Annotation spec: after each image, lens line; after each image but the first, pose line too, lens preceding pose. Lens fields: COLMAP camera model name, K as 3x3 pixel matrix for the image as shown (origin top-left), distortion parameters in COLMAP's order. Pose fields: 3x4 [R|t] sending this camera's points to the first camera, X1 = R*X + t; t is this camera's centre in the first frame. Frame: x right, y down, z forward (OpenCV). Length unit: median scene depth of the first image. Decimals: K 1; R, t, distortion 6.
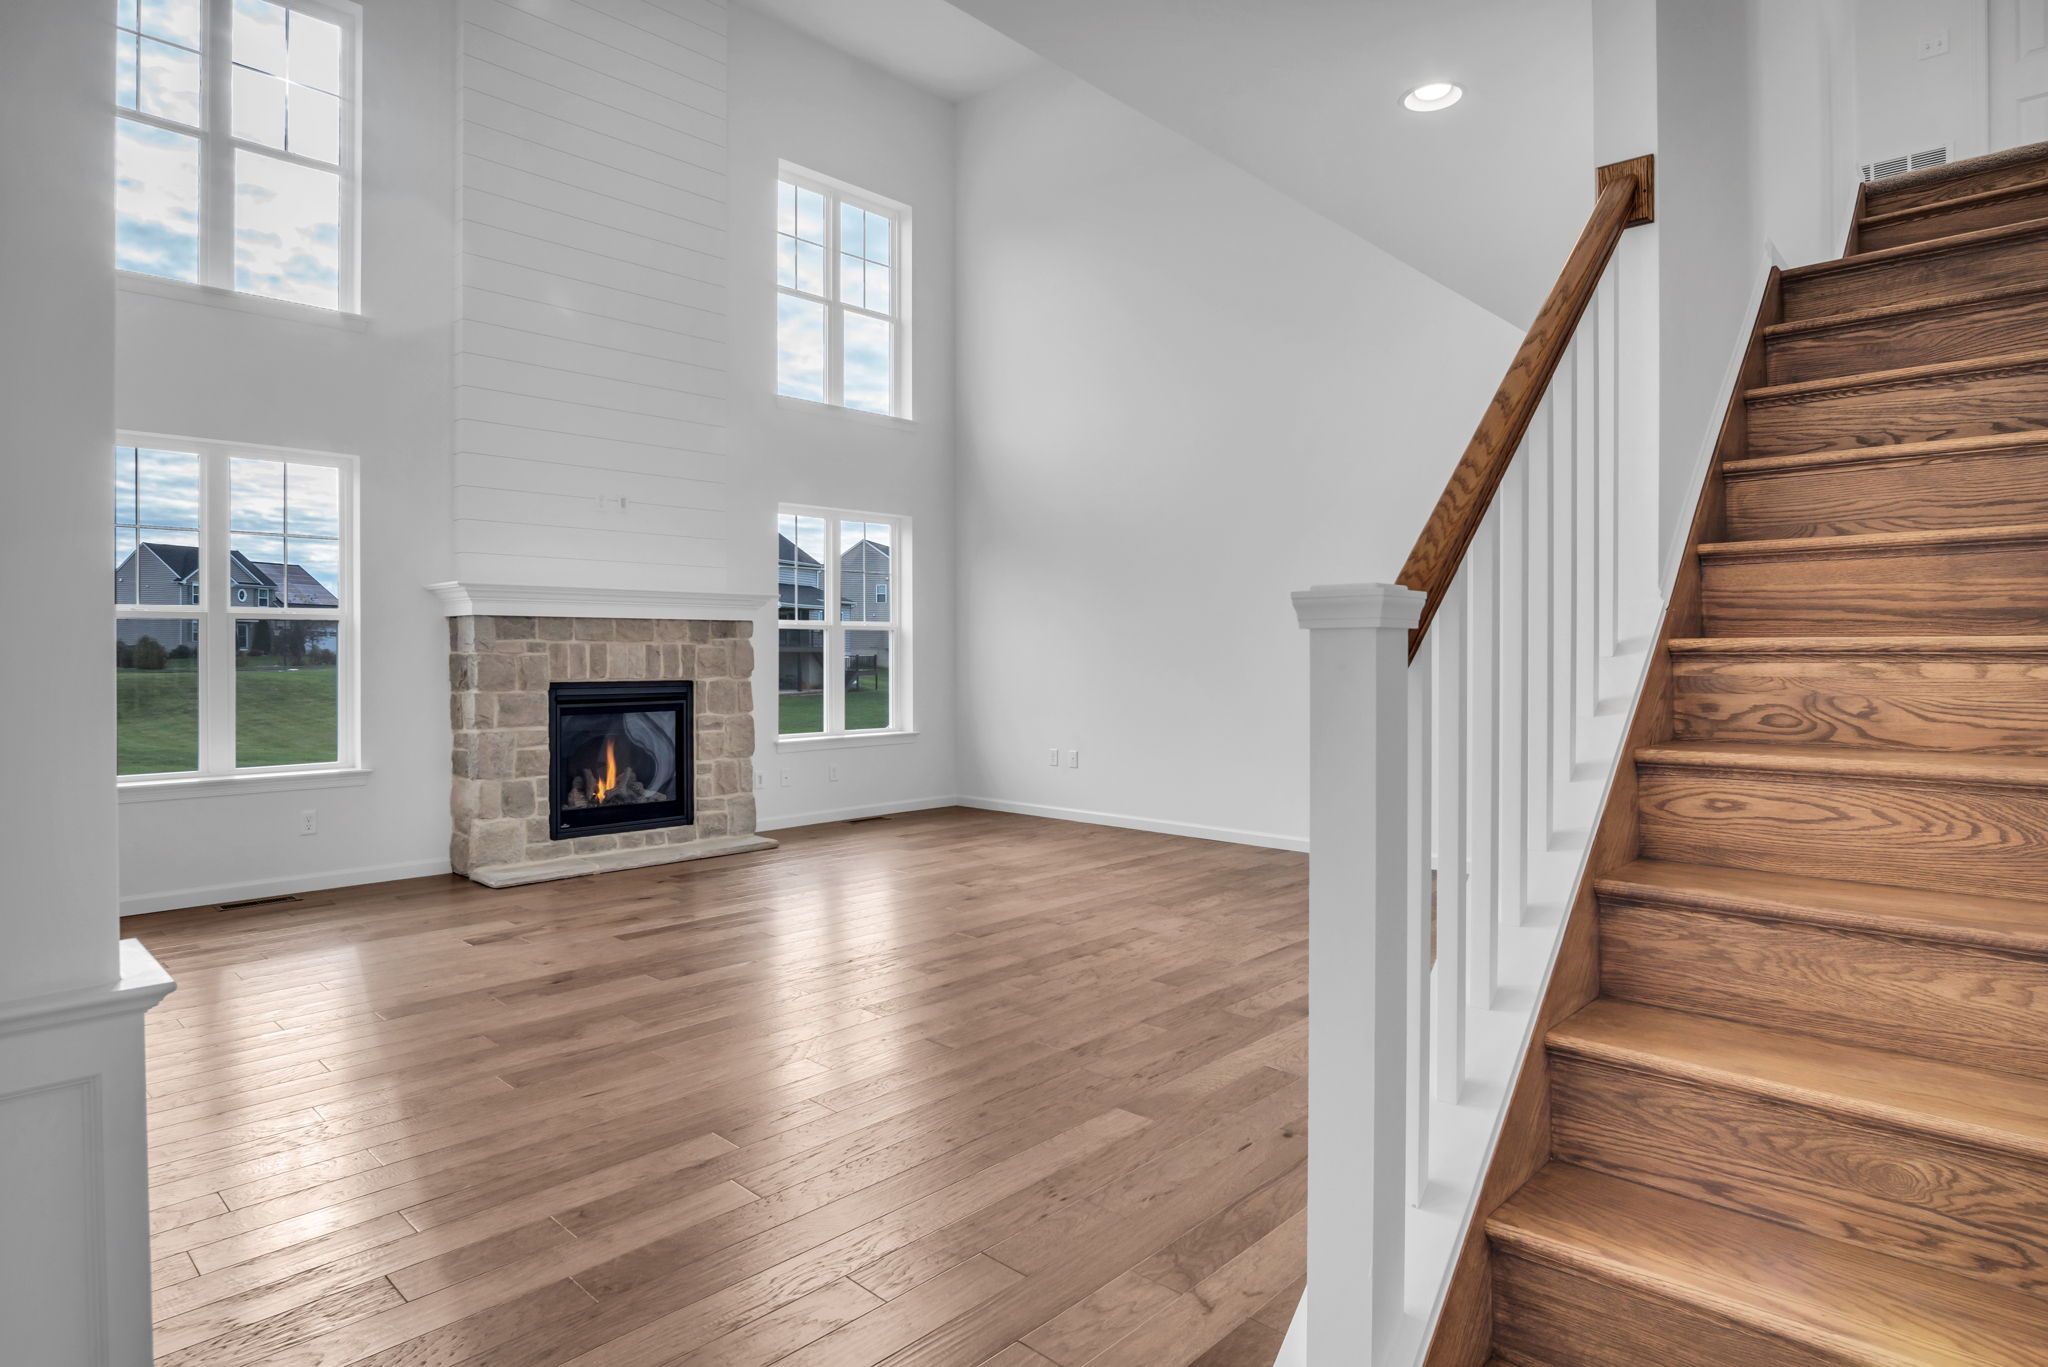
lens RADIAL K [[1121.4, 0, 1036.7], [0, 1121.4, 655.7], [0, 0, 1]] dist [-0.030246, 0.000351]
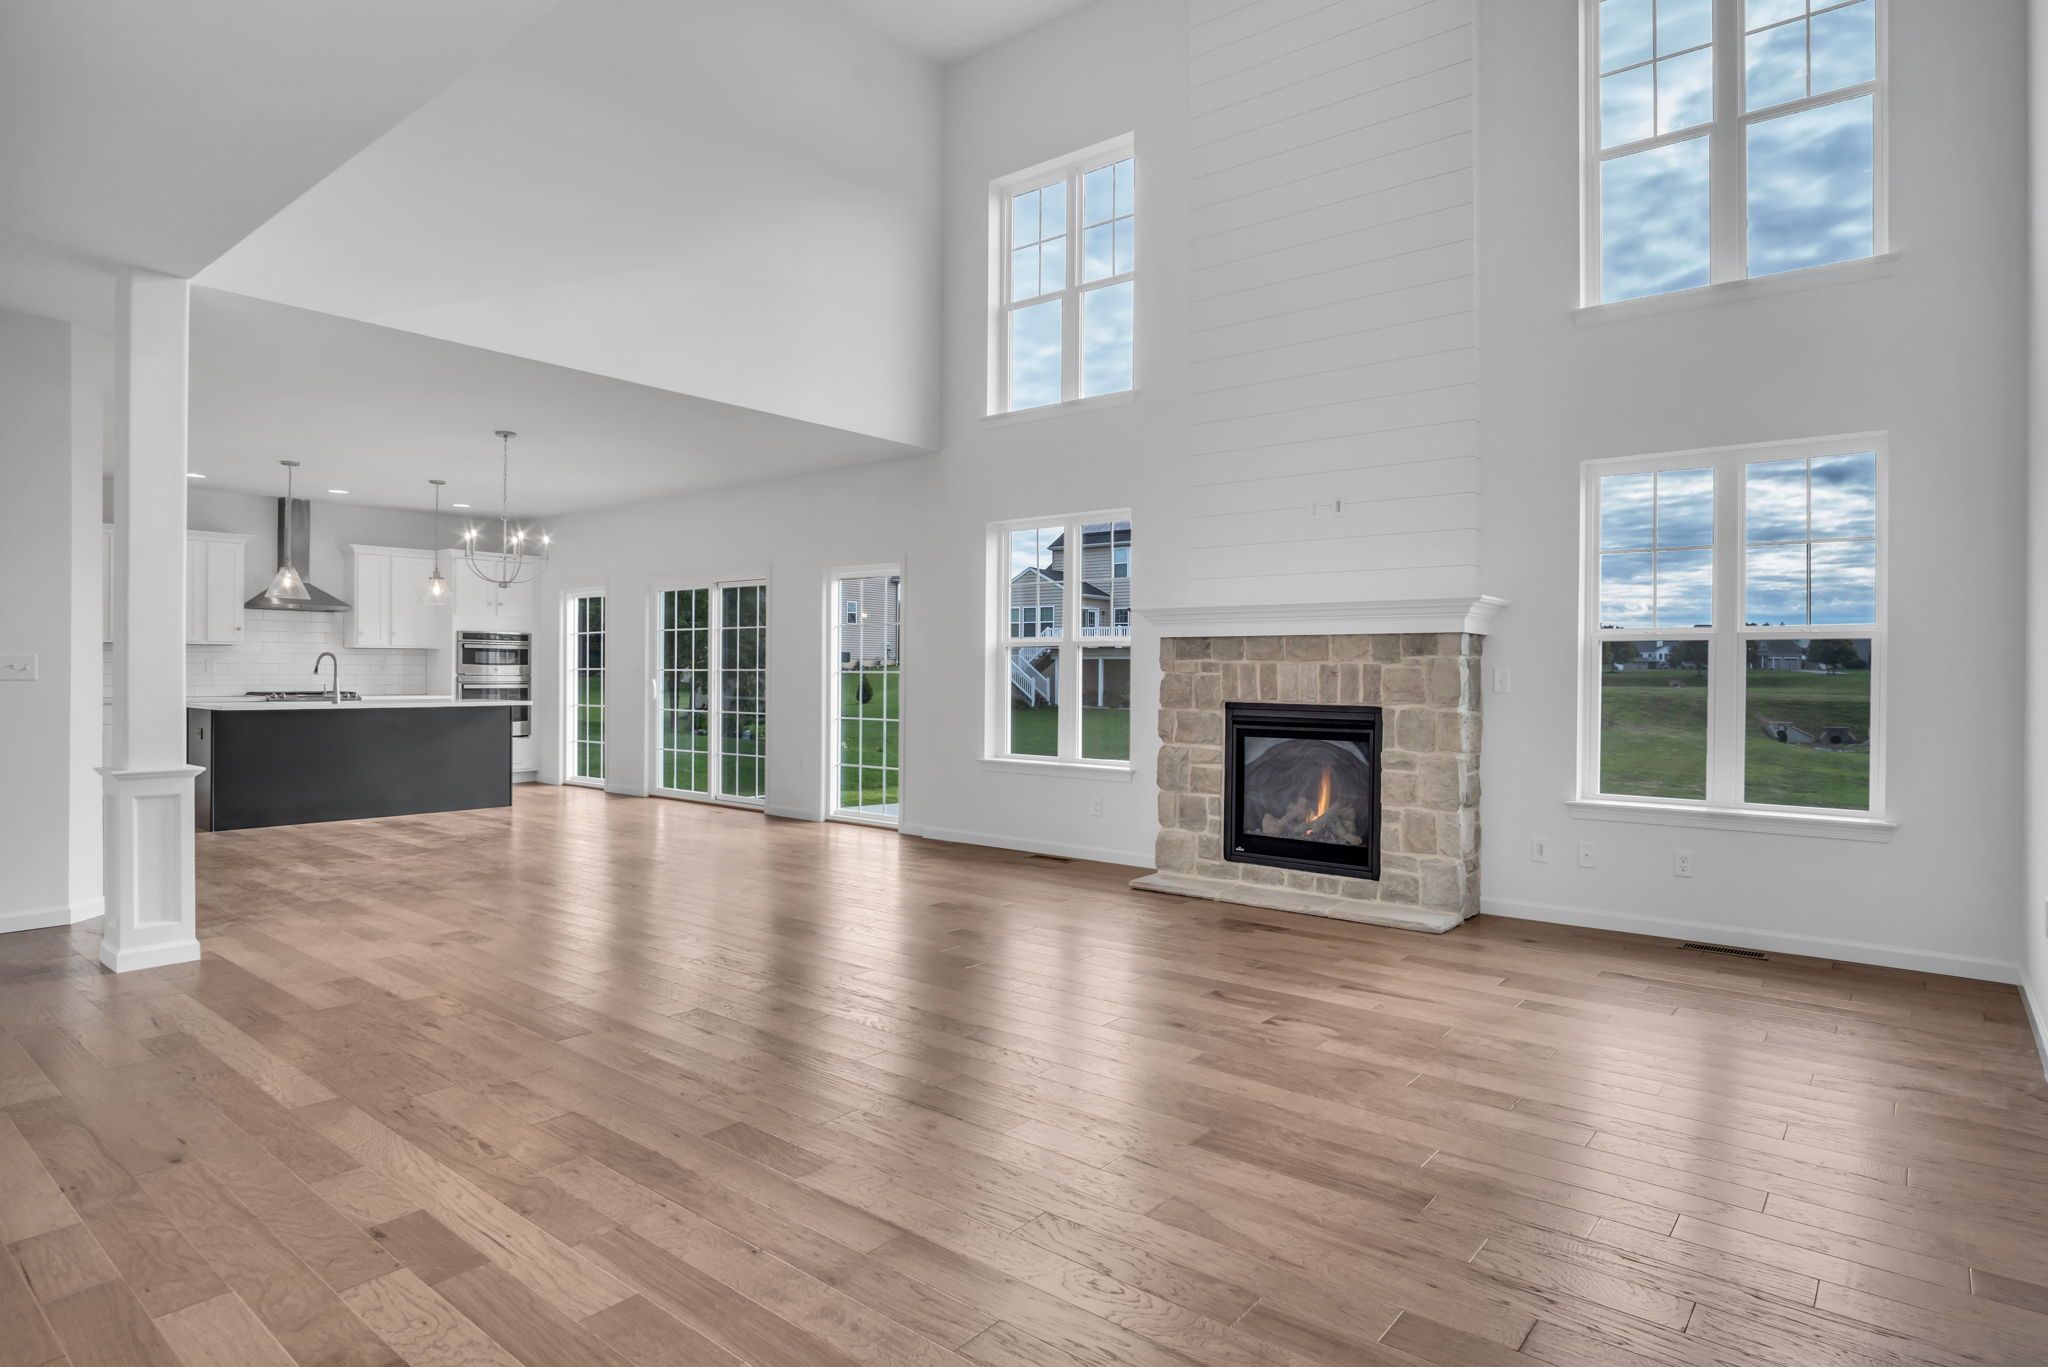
lens RADIAL K [[1119.6, 0, 1024.0], [0, 1119.6, 683.5], [0, 0, 1]] dist [-0.018776, 0.003199]
pose [[0.065958, 0.010909, -0.997763, 0.511785], [-0.012149, 0.999875, 0.010129, -0.000676], [0.997748, 0.011454, 0.066082, 0.699678]]
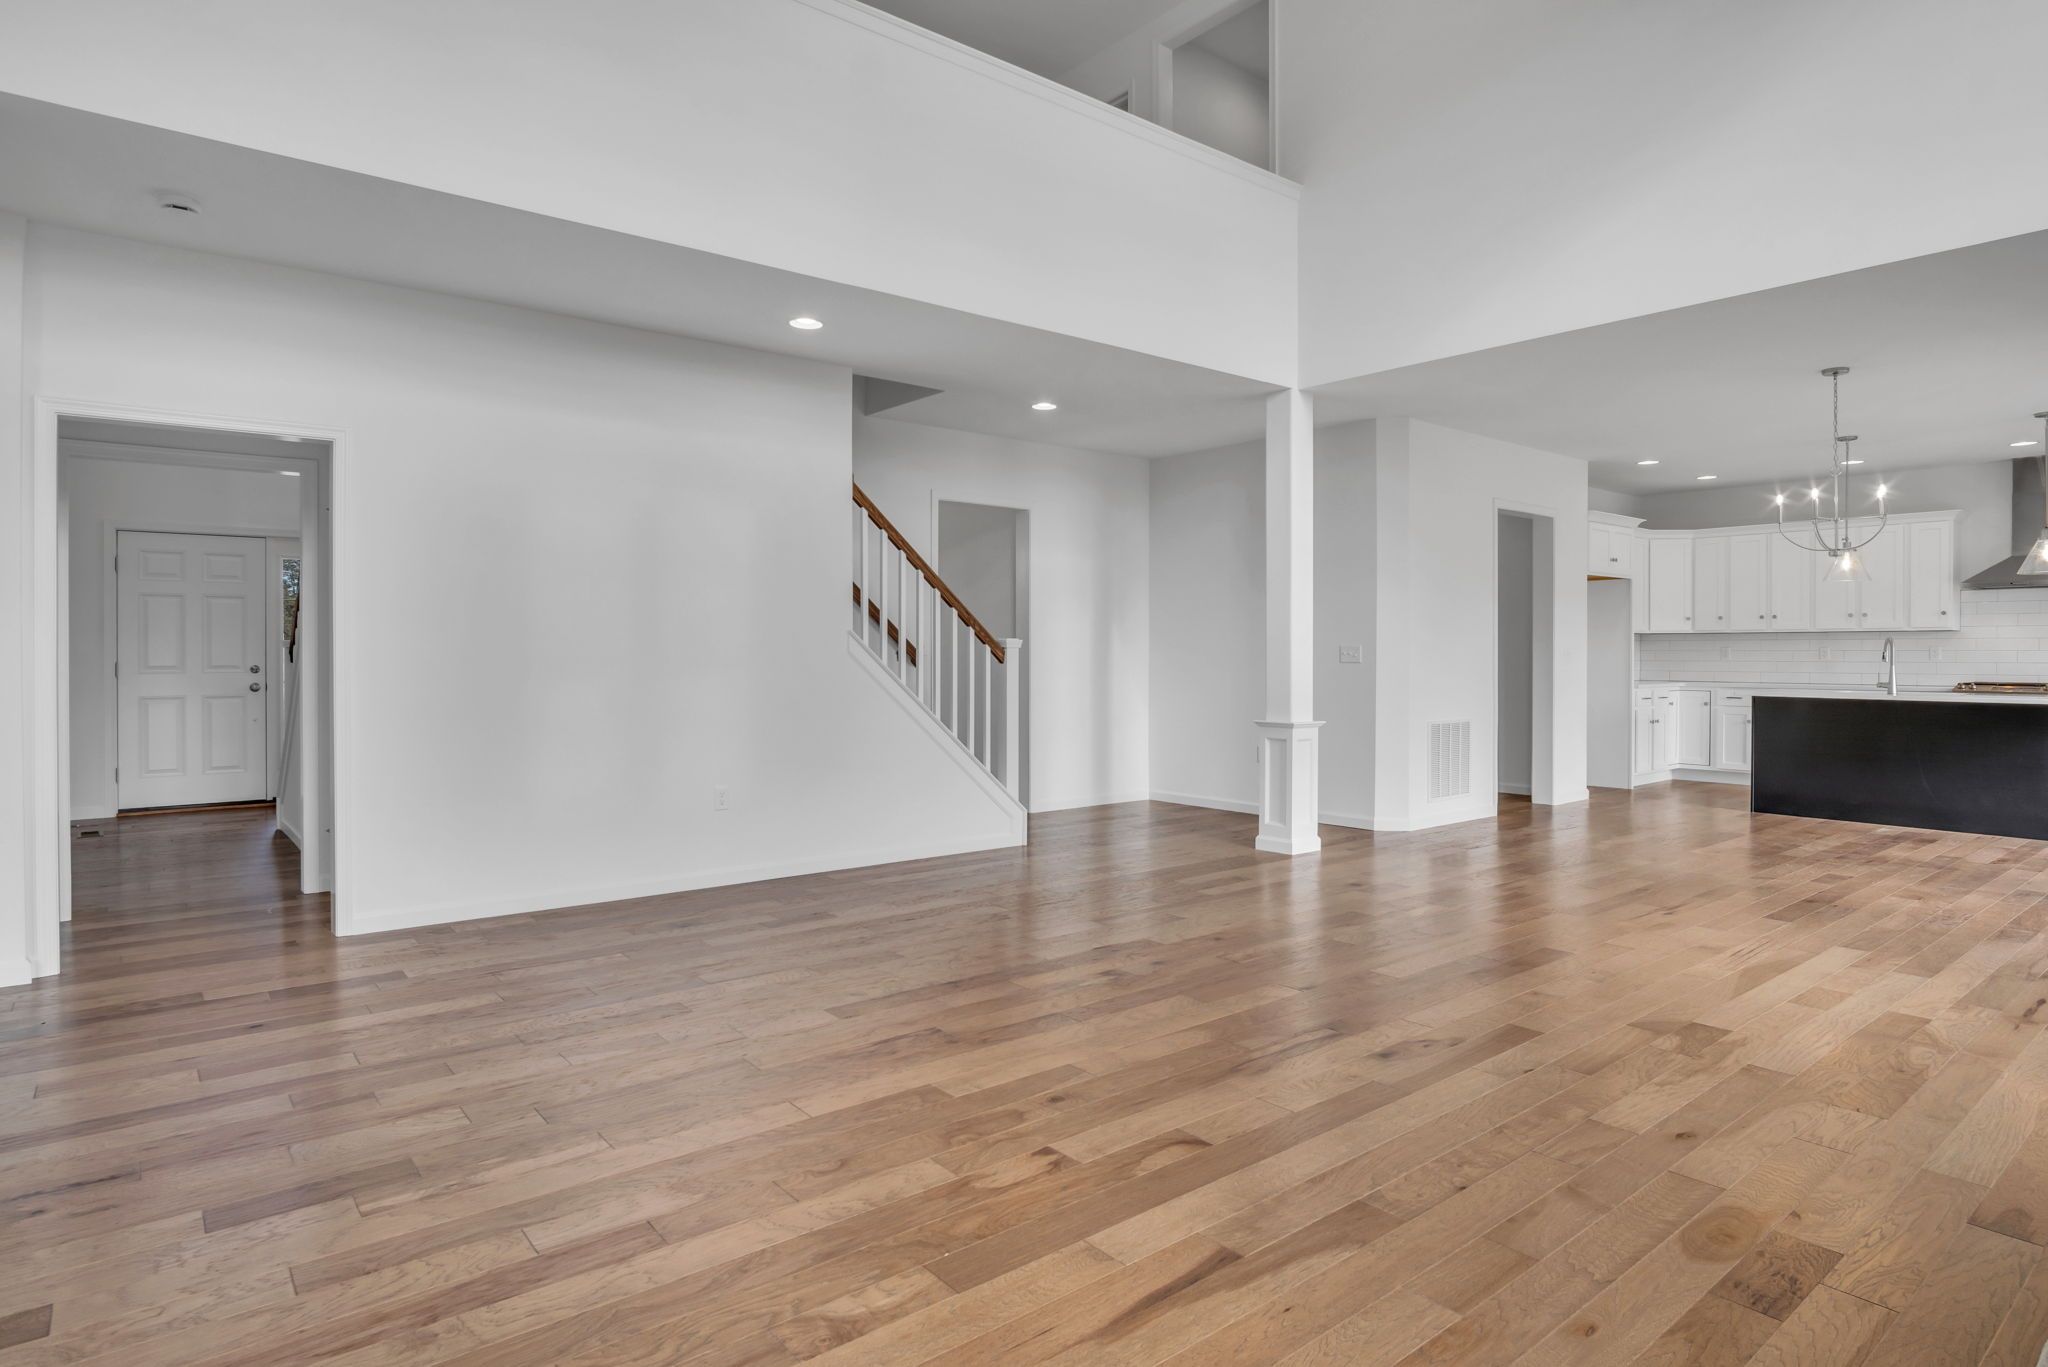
lens RADIAL K [[1119.6, 0, 1024.0], [0, 1119.6, 683.5], [0, 0, 1]] dist [-0.018776, 0.003199]
pose [[-0.990266, -0.003971, 0.139133, -0.100111], [0.000634, 0.999454, 0.033038, -0.004480], [-0.139188, 0.032804, -0.989722, 1.261408]]
